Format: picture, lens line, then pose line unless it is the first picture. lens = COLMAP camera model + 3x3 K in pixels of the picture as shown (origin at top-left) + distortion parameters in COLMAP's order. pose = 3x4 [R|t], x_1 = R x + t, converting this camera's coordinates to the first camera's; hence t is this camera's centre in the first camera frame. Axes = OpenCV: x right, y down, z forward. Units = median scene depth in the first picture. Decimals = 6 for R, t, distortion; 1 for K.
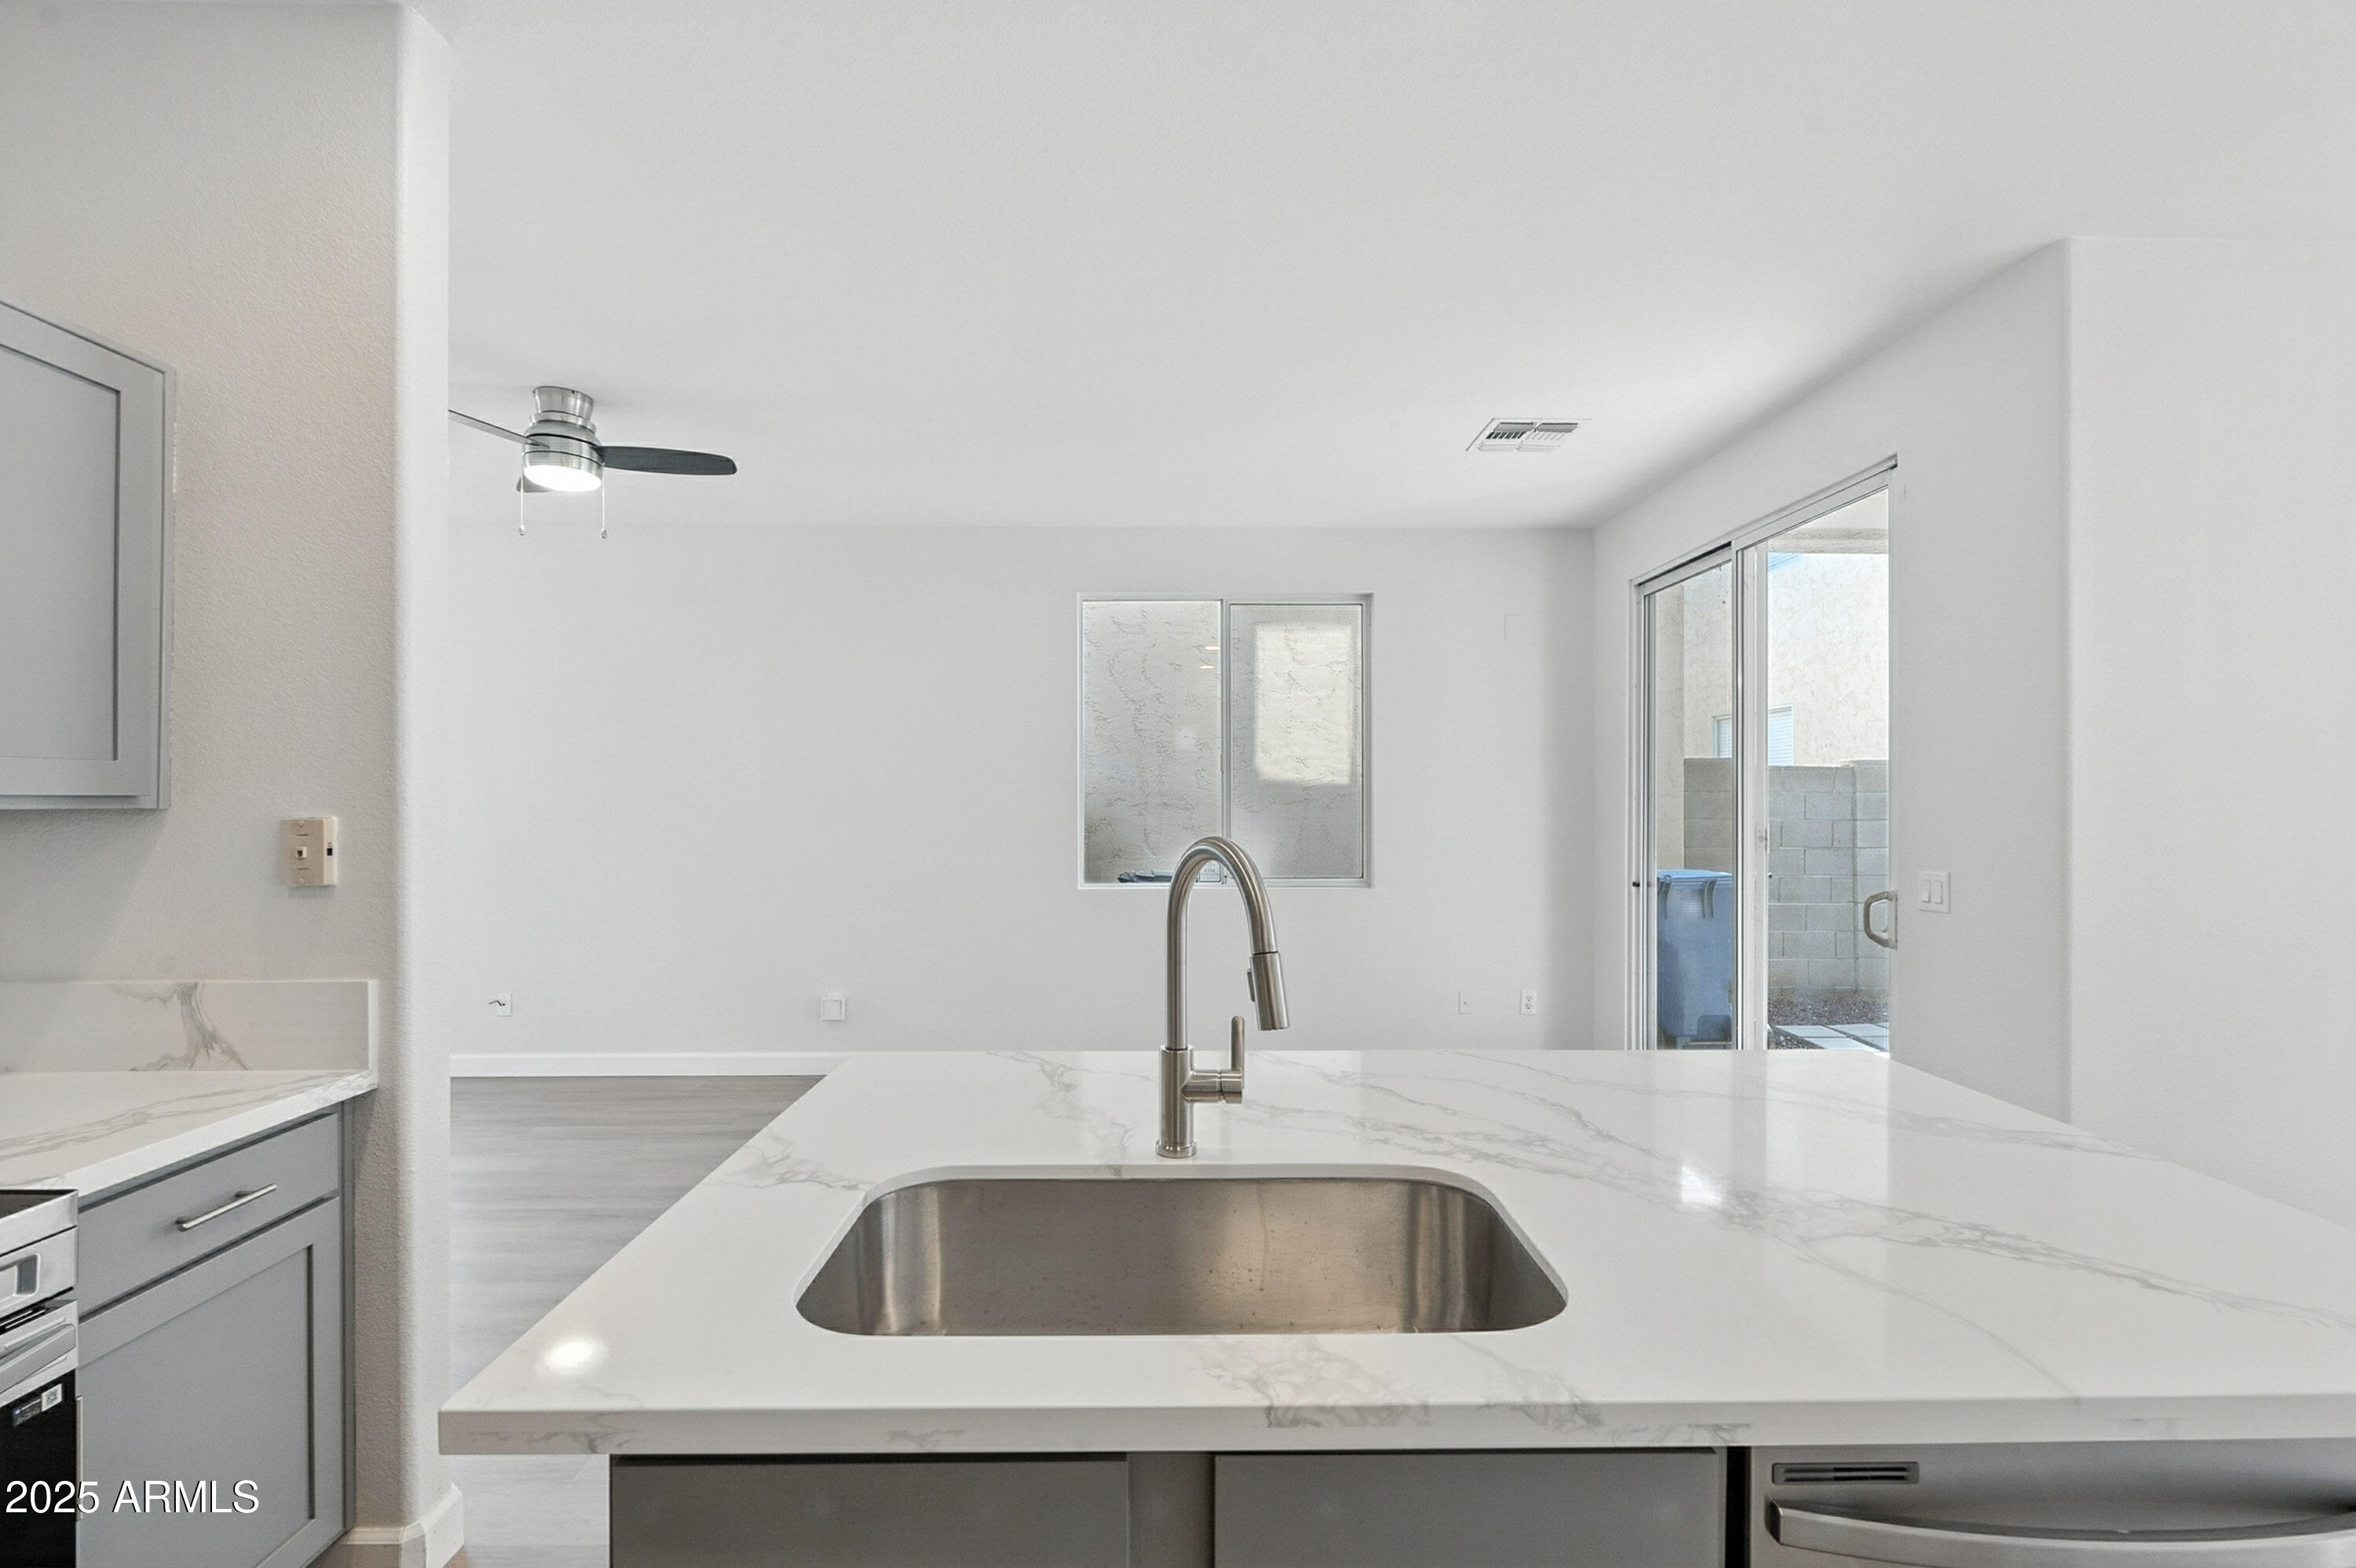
lens RADIAL K [[1041.4, 0, 1184.4], [0, 1041.4, 791.1], [0, 0, 1]] dist [-0.000940, -0.000432]
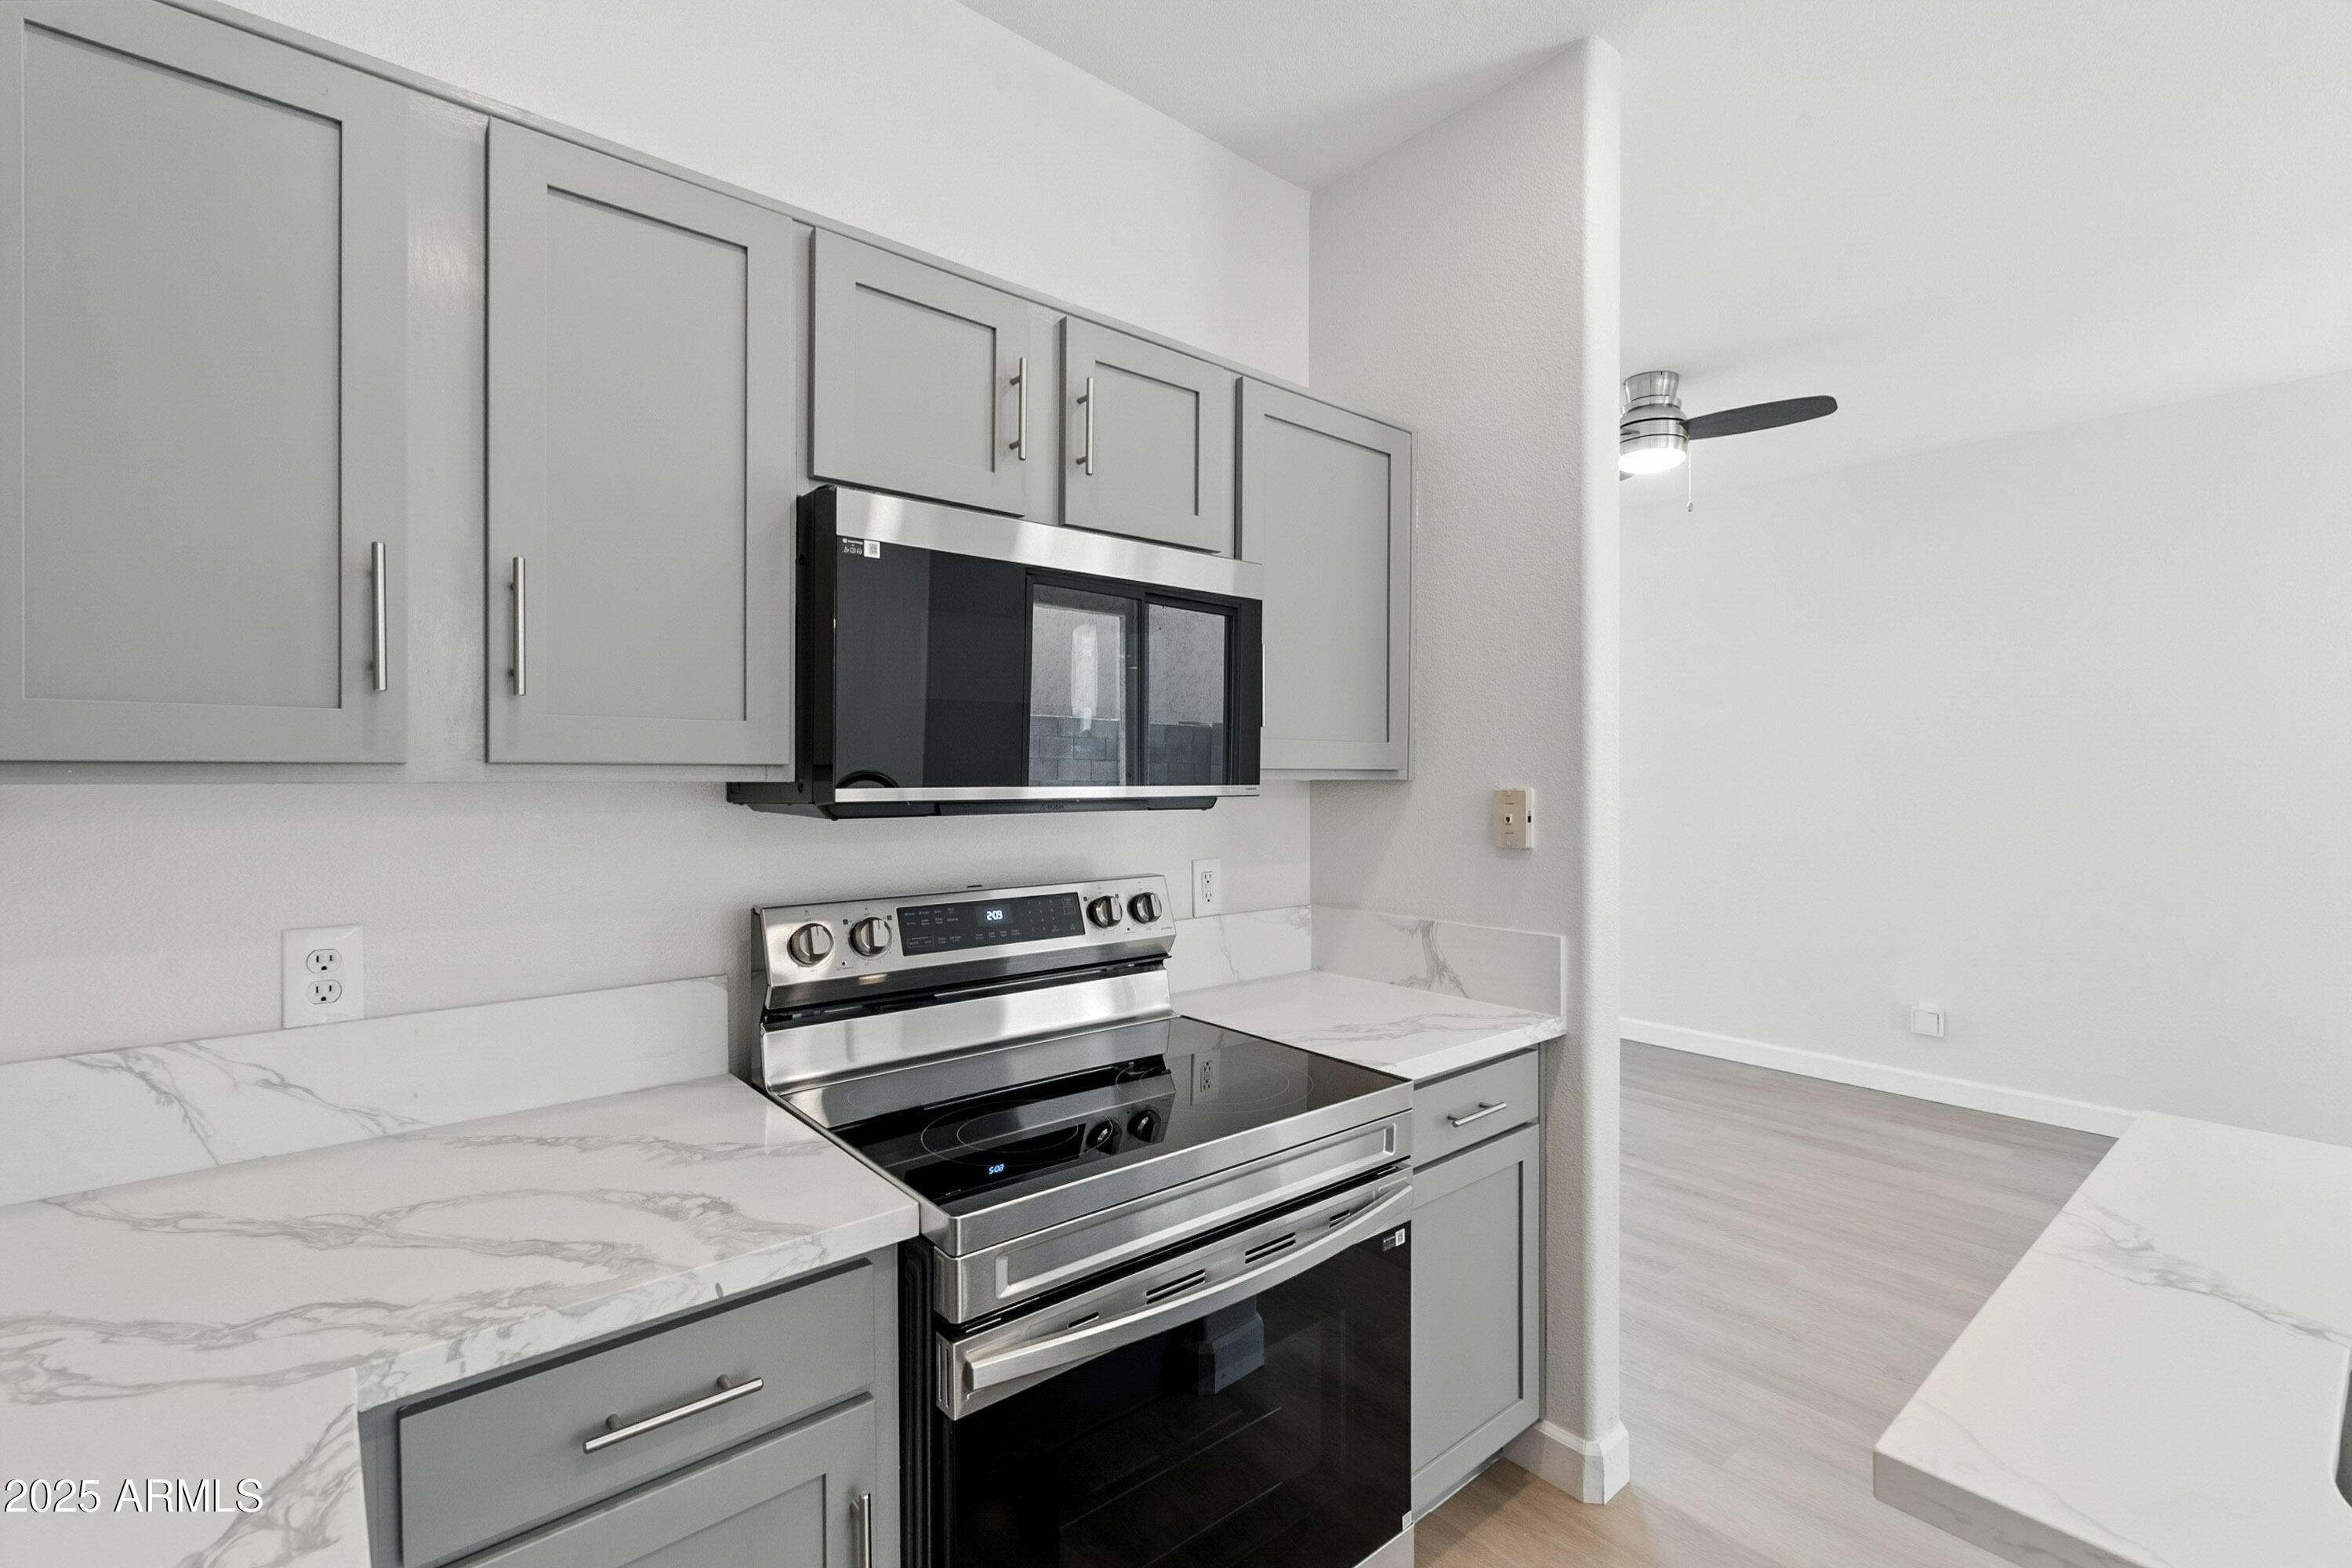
lens RADIAL K [[1046.8, 0, 1186.6], [0, 1046.8, 777.5], [0, 0, 1]] dist [-0.000021, -0.000007]
pose [[0.632722, 0.005265, -0.774361, -0.173101], [0.002557, 0.999957, 0.008888, 0.001818], [0.774375, -0.007604, 0.632681, -0.013348]]
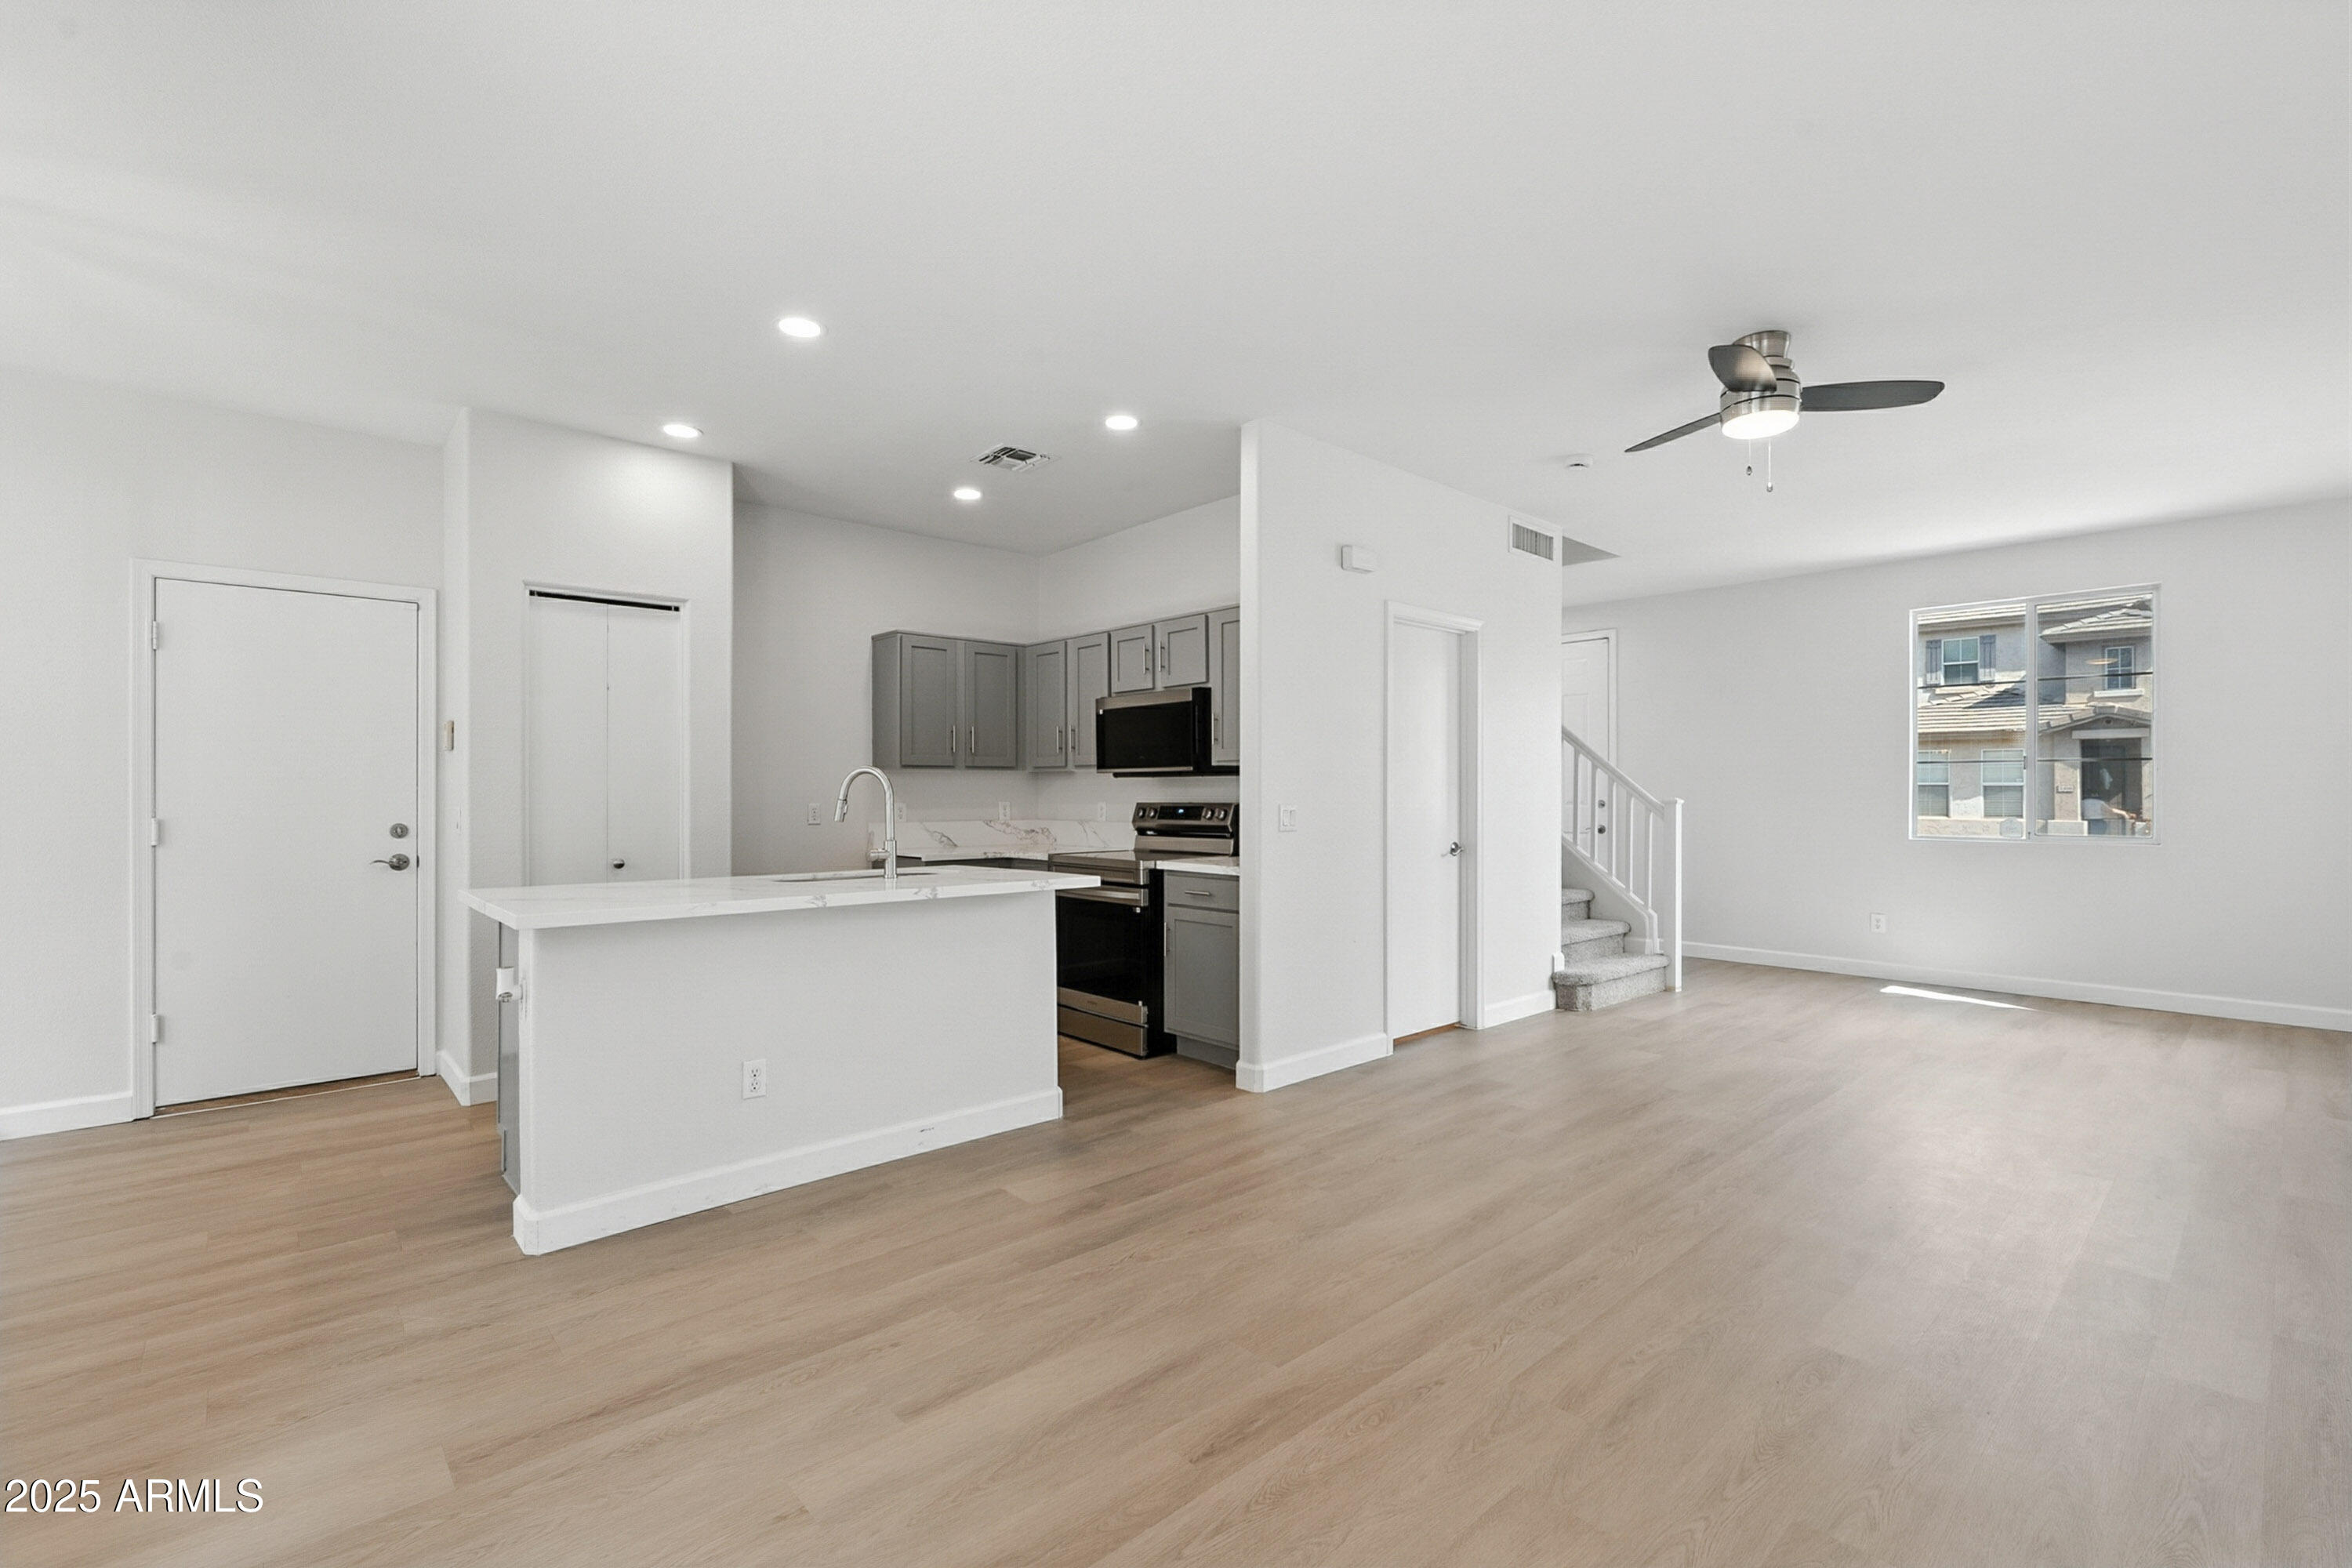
lens RADIAL K [[1057.1, 0, 1167.9], [0, 1057.1, 791.0], [0, 0, 1]] dist [0.001614, -0.000182]
pose [[-0.764678, 0.000187, -0.644412, 0.969969], [0.005466, 0.999966, -0.006196, 0.100172], [0.644389, -0.008260, -0.764653, 2.806152]]
